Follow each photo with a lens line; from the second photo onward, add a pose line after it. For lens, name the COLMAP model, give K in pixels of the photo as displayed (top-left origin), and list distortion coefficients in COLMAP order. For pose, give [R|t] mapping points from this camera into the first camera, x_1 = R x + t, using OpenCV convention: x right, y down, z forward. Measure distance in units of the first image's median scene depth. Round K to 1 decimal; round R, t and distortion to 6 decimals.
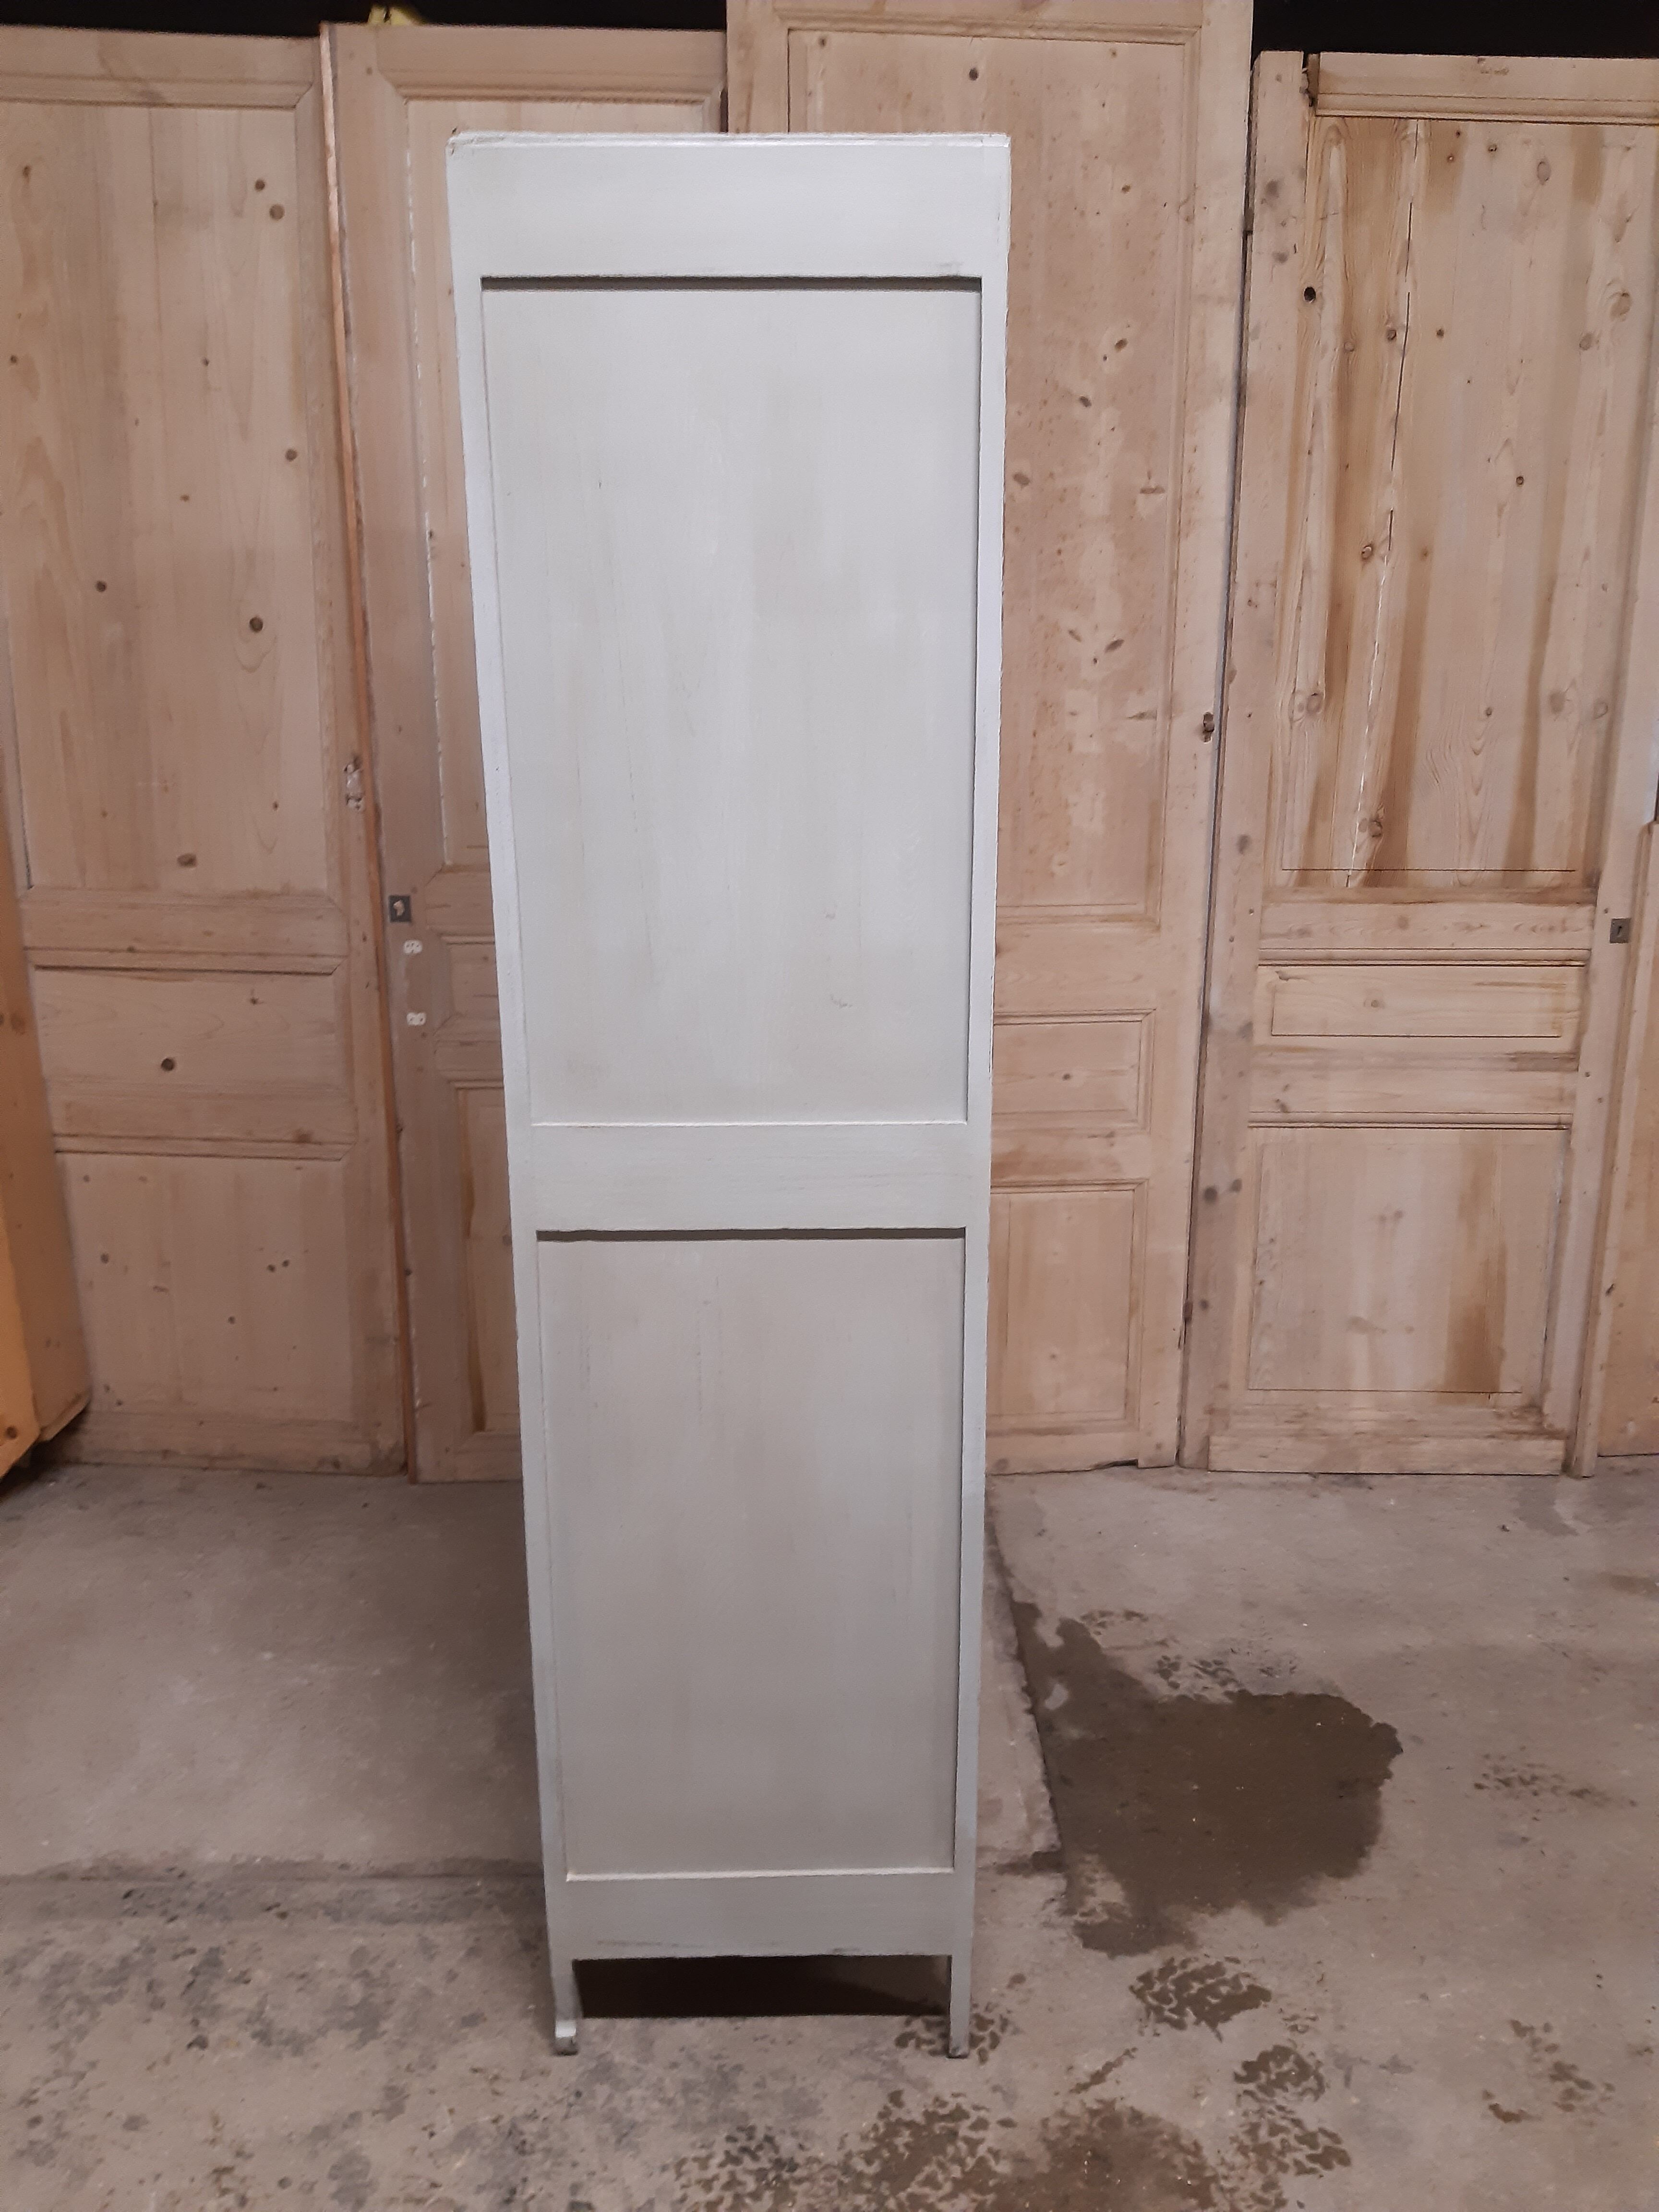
lens RADIAL K [[1666.6, 0, 850.4], [0, 1666.6, 1119.2], [0, 0, 1]] dist [0.054942, -0.111109]
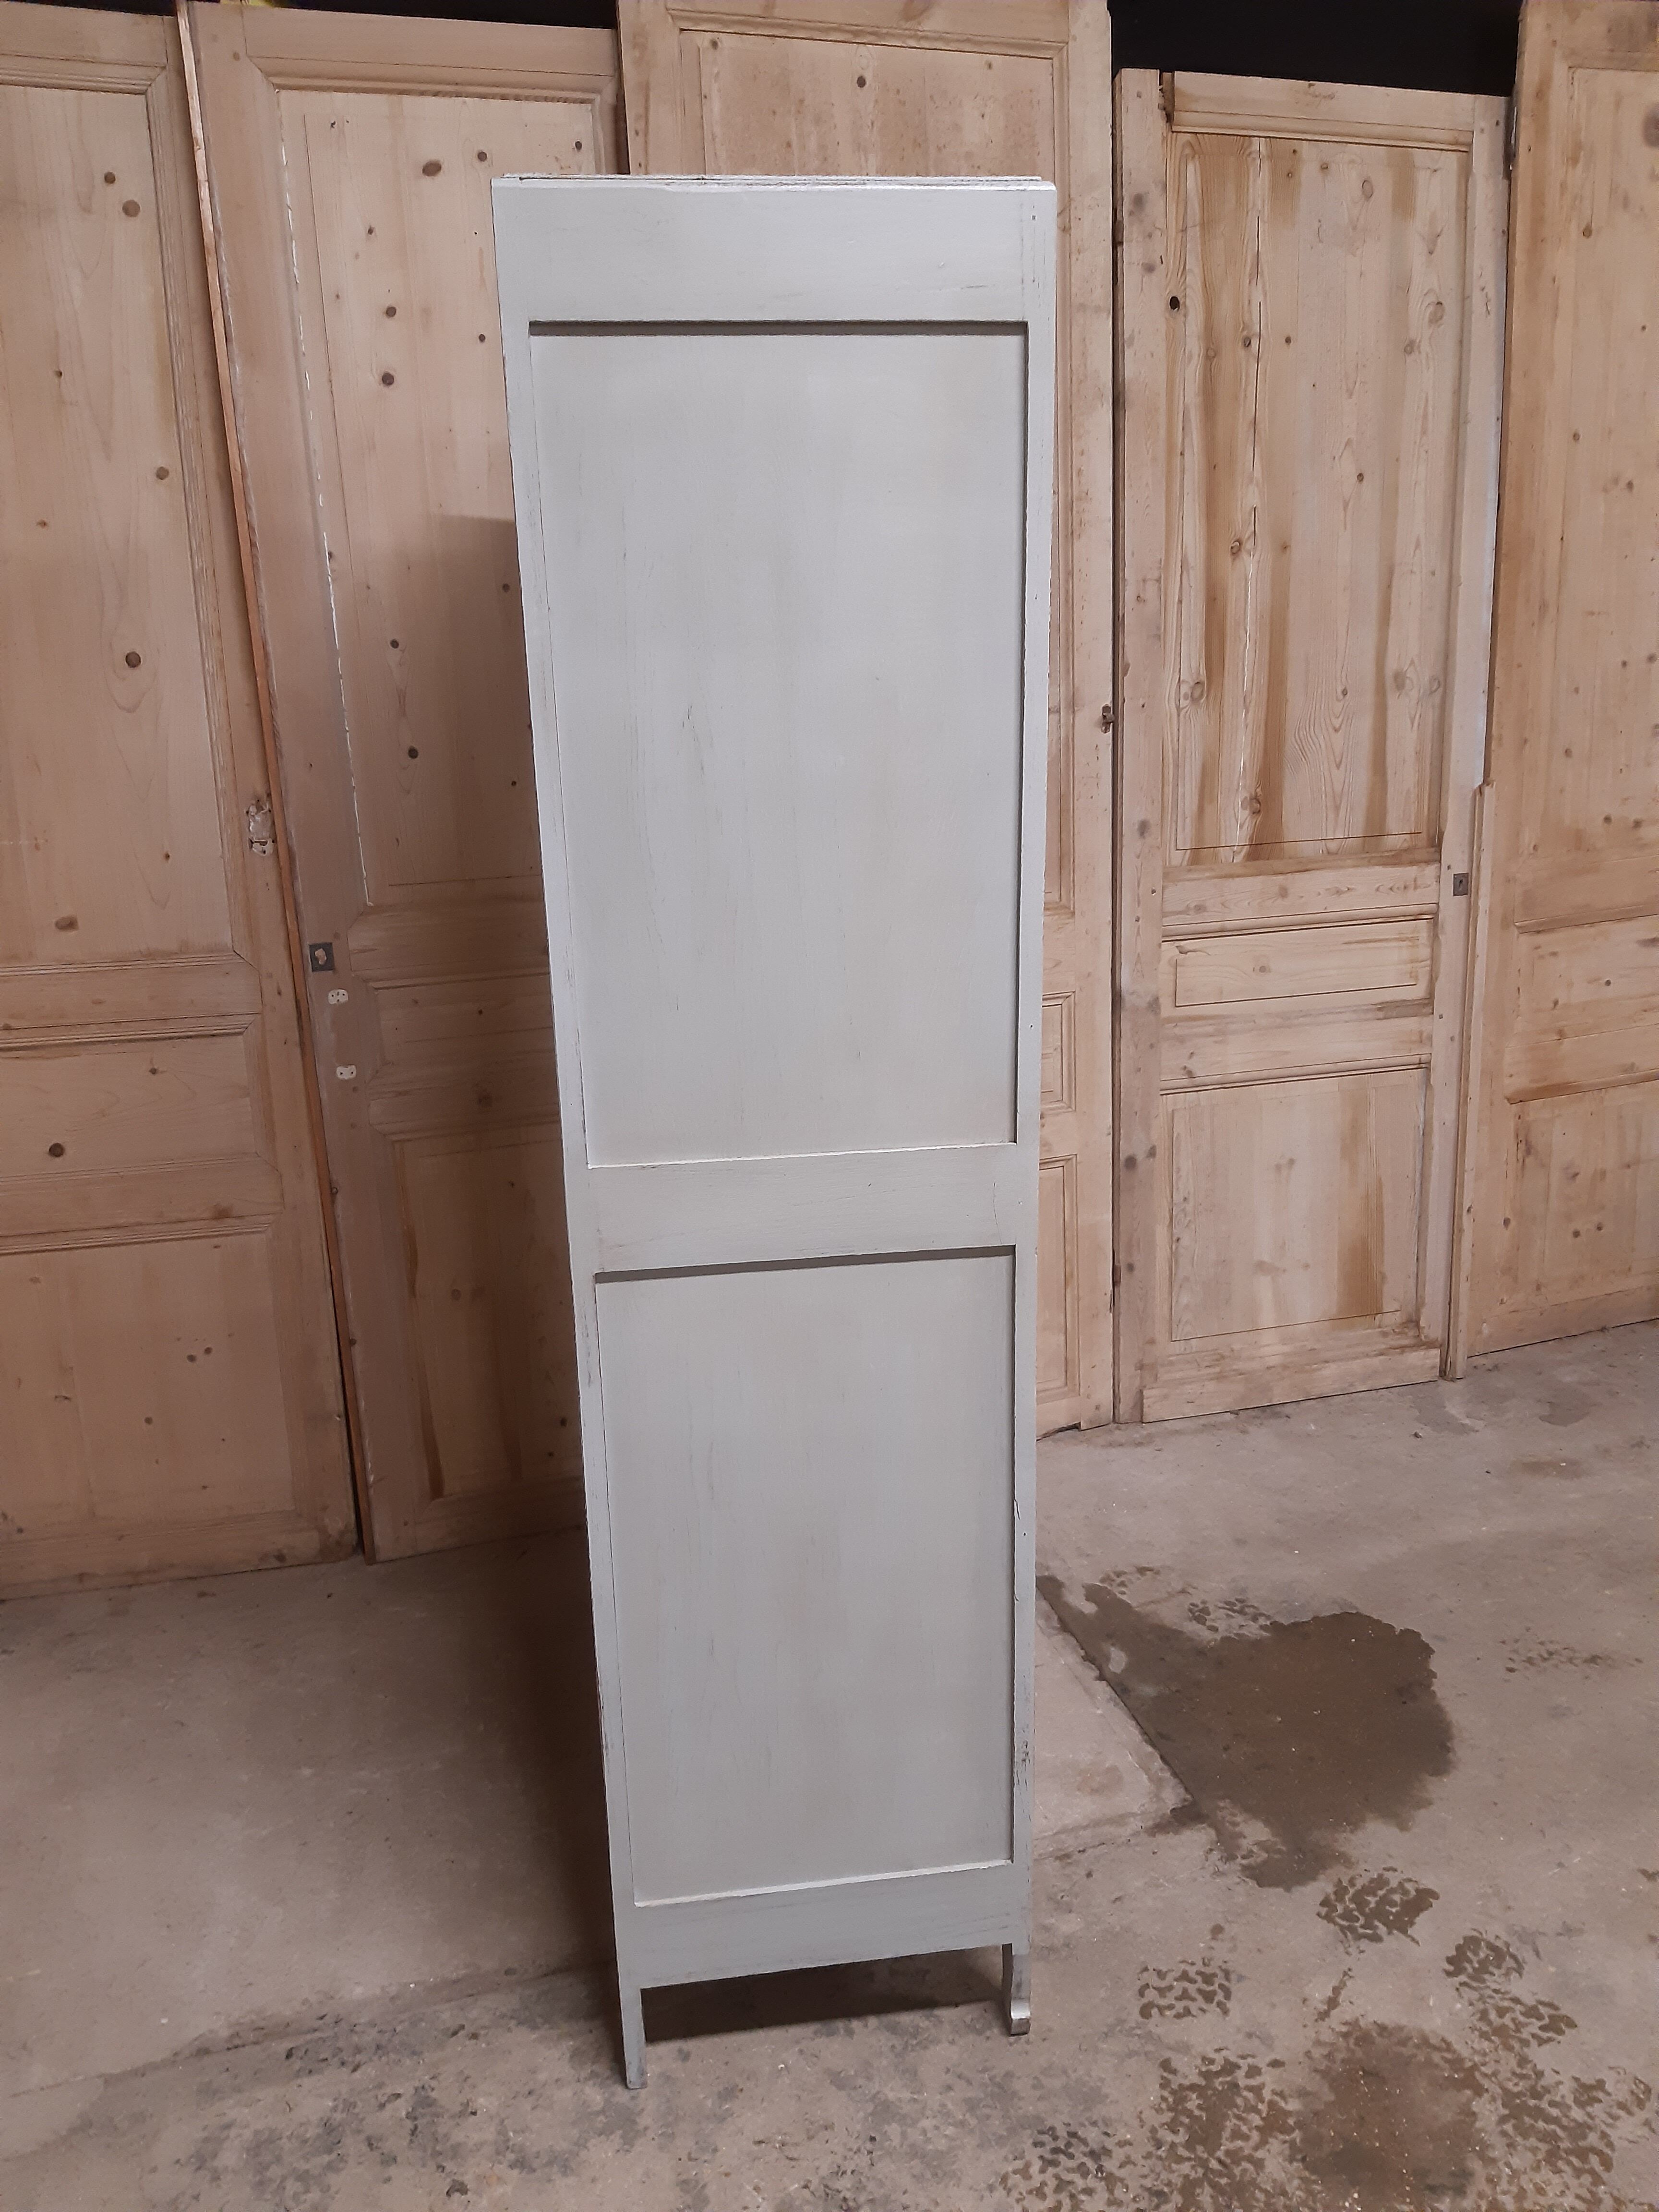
lens RADIAL K [[1666.3, 0, 846.3], [0, 1666.3, 1118.7], [0, 0, 1]] dist [0.062390, -0.113573]
pose [[0.966268, -0.106550, 0.234464, -0.217385], [0.104222, 0.994303, 0.022330, -0.026724], [-0.235507, 0.002859, 0.971868, 0.022604]]
